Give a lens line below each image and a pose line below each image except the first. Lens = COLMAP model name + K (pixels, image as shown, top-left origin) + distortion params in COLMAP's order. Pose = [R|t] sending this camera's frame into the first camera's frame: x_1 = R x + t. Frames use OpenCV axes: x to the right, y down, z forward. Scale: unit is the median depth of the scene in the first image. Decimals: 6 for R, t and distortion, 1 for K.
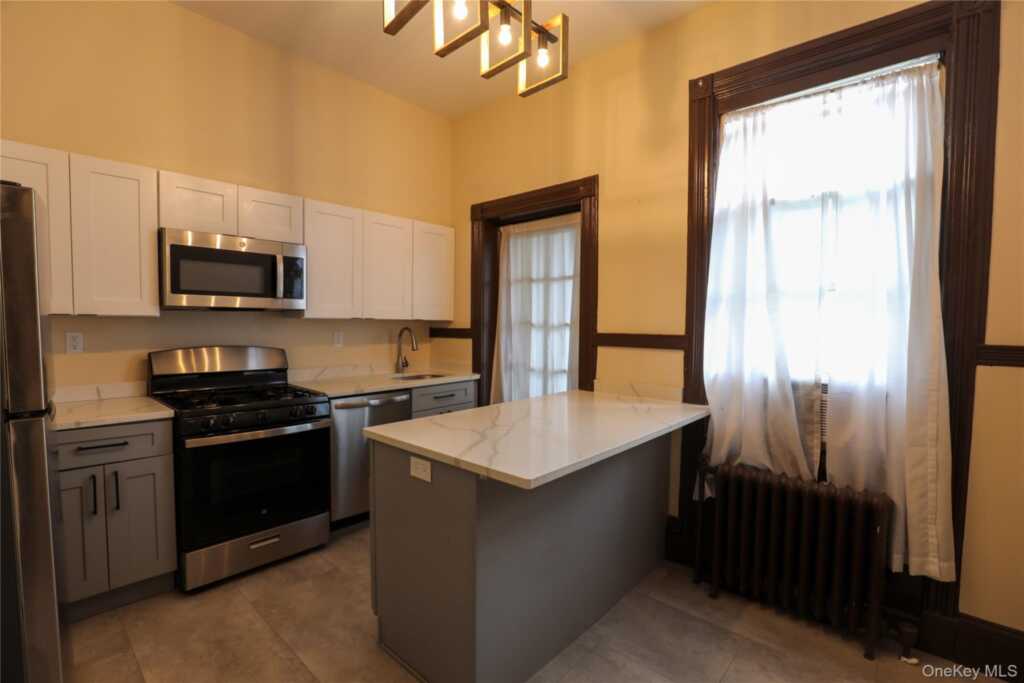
lens RADIAL K [[489.0, 0, 512.0], [0, 489.0, 341.5], [0, 0, 1]] dist [-0.000886, 0.000163]
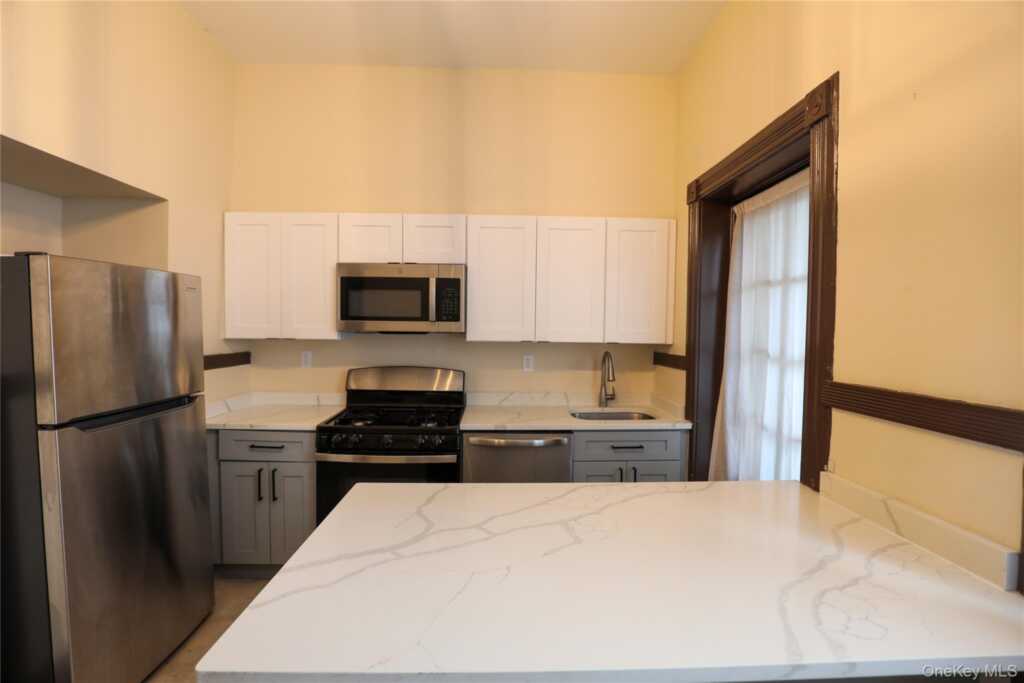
lens RADIAL K [[489.0, 0, 512.0], [0, 489.0, 341.5], [0, 0, 1]] dist [-0.000886, 0.000163]
pose [[0.681584, 0.021535, -0.731423, 0.299503], [-0.034754, 0.999392, -0.002961, -0.042768], [0.730914, 0.027437, 0.681918, 0.378719]]
